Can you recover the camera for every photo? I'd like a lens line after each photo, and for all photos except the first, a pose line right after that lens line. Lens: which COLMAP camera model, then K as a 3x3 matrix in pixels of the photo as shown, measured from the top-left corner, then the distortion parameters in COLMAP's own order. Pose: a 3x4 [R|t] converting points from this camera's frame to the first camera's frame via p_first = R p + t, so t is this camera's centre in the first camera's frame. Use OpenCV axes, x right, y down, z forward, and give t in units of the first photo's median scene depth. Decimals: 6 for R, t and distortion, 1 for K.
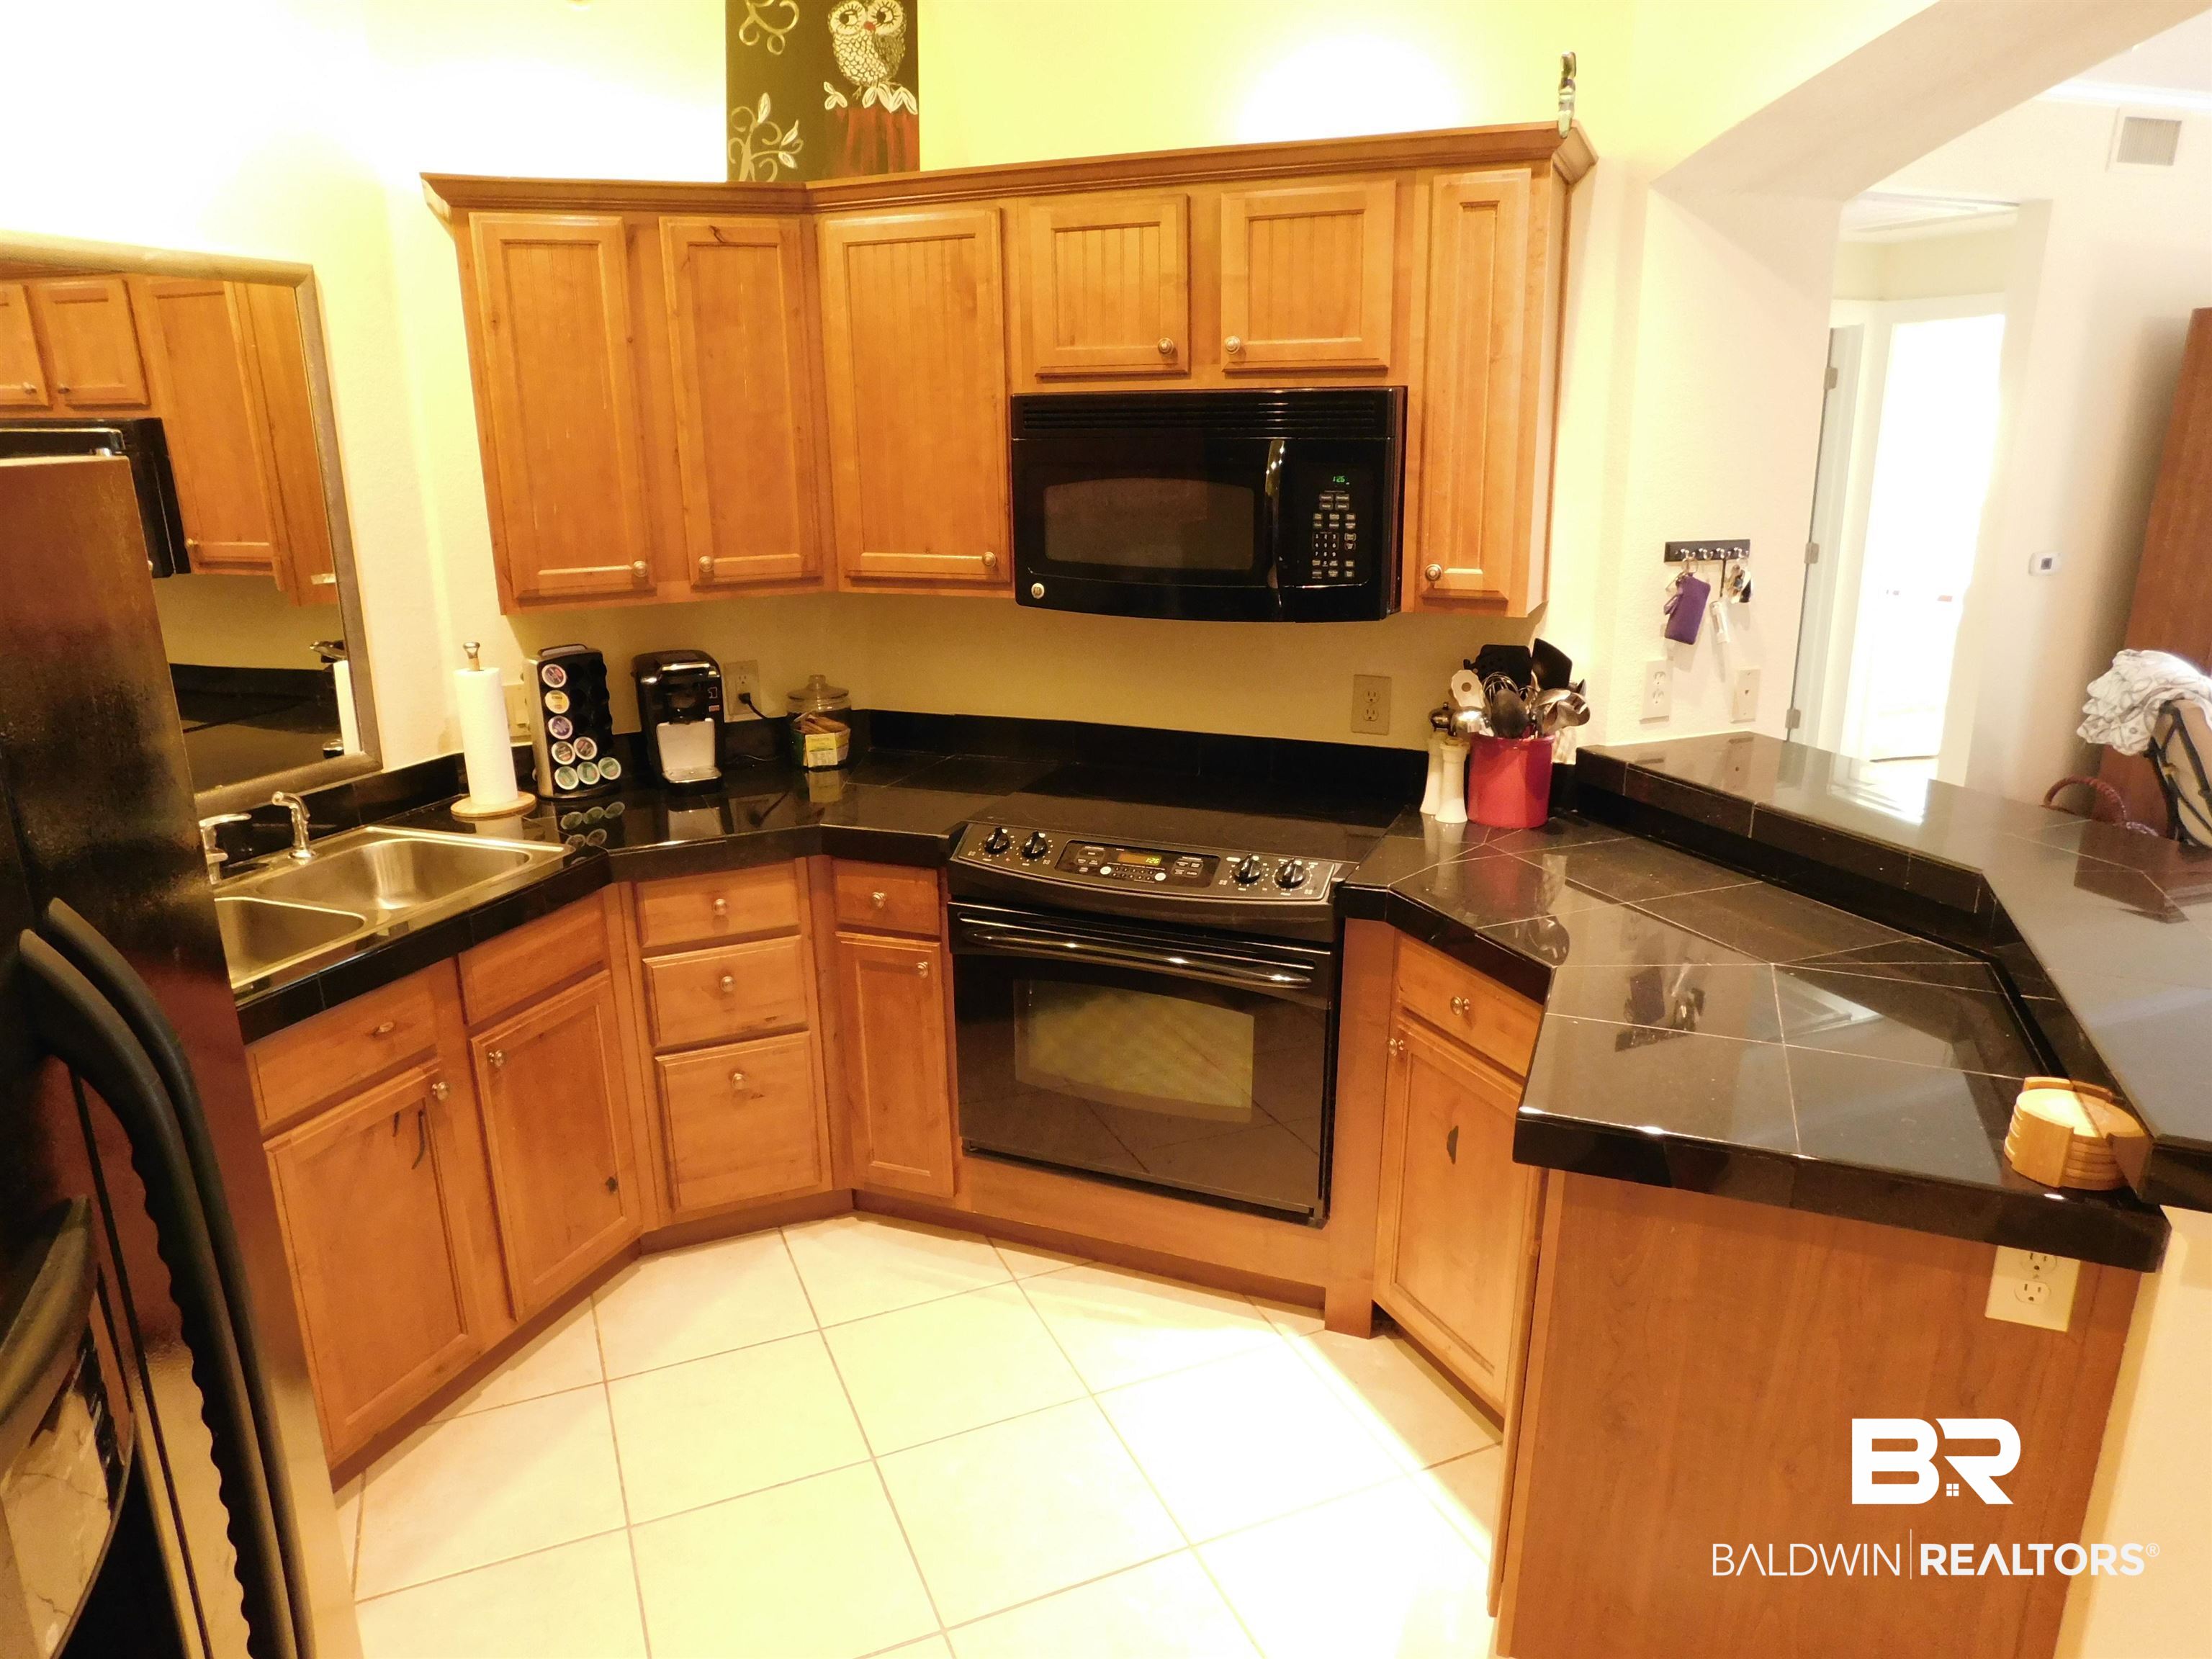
lens RADIAL K [[1462.7, 0, 1105.8], [0, 1462.7, 827.5], [0, 0, 1]] dist [-0.056682, 0.035375]
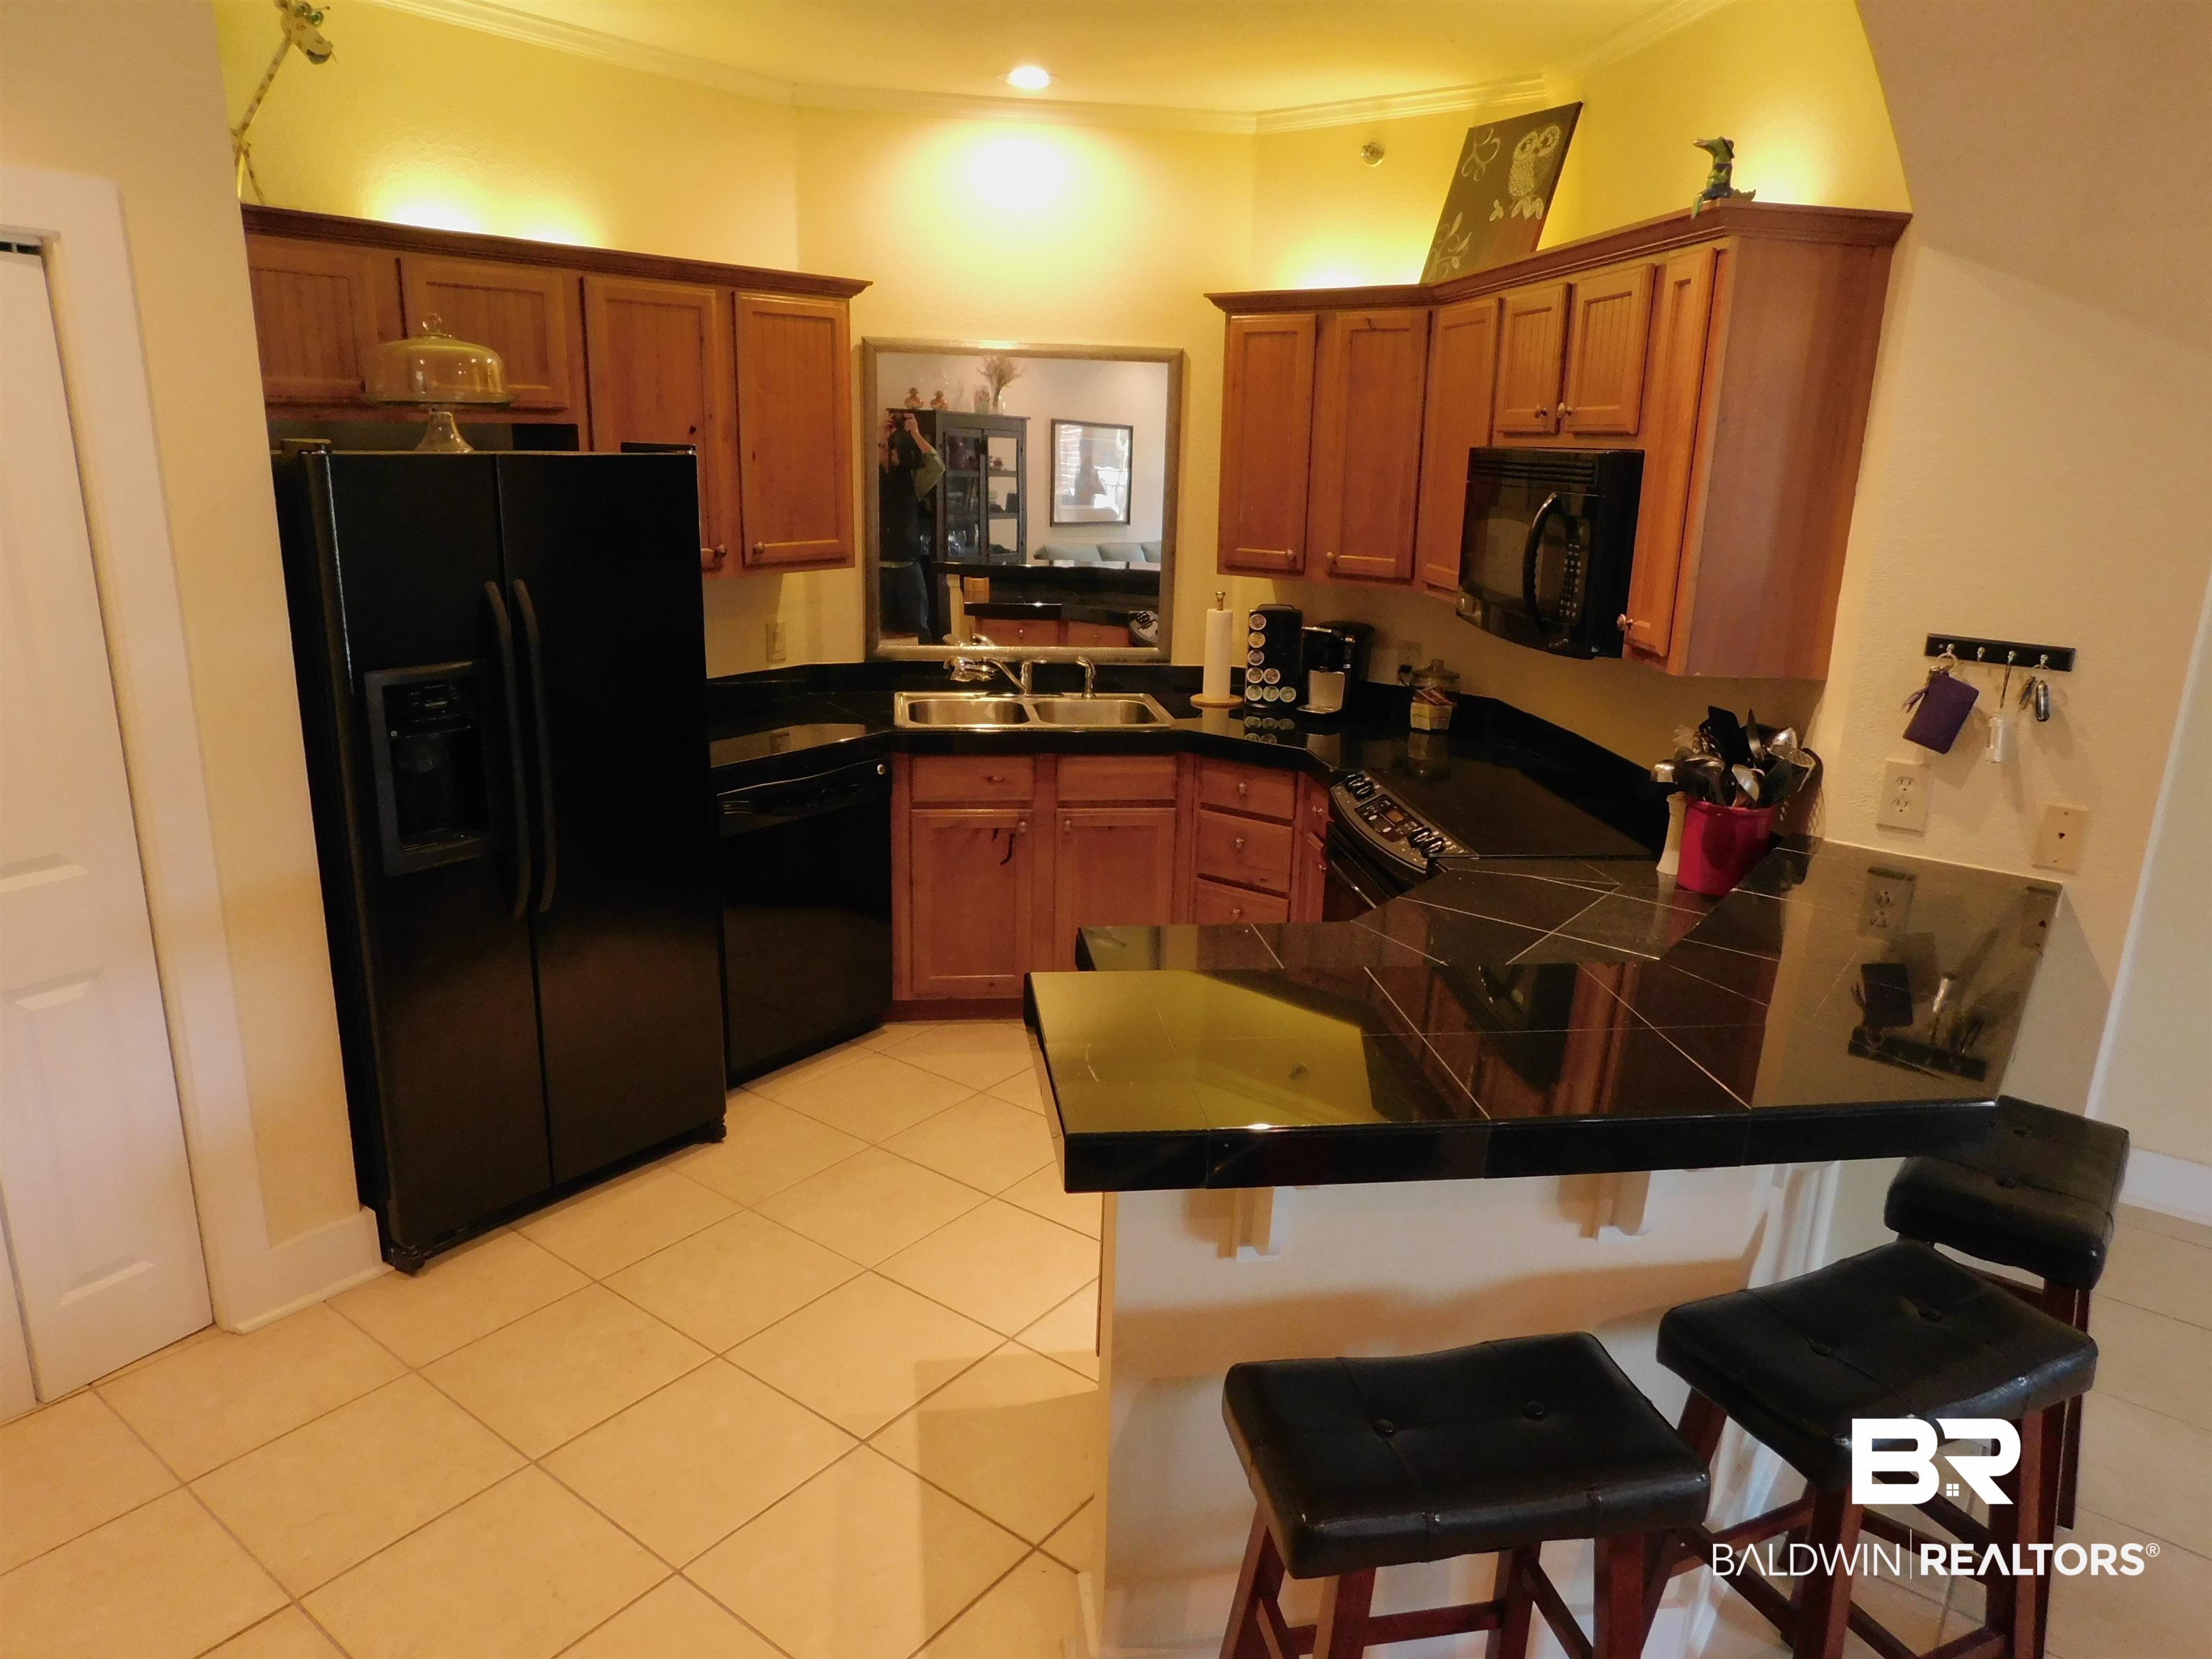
lens RADIAL K [[1462.7, 0, 1110.5], [0, 1462.7, 818.9], [0, 0, 1]] dist [-0.056682, 0.035375]
pose [[0.499804, 0.246885, -0.830207, 0.836981], [-0.269663, 0.955231, 0.121721, -0.055143], [0.823091, 0.163040, 0.544004, 0.109138]]
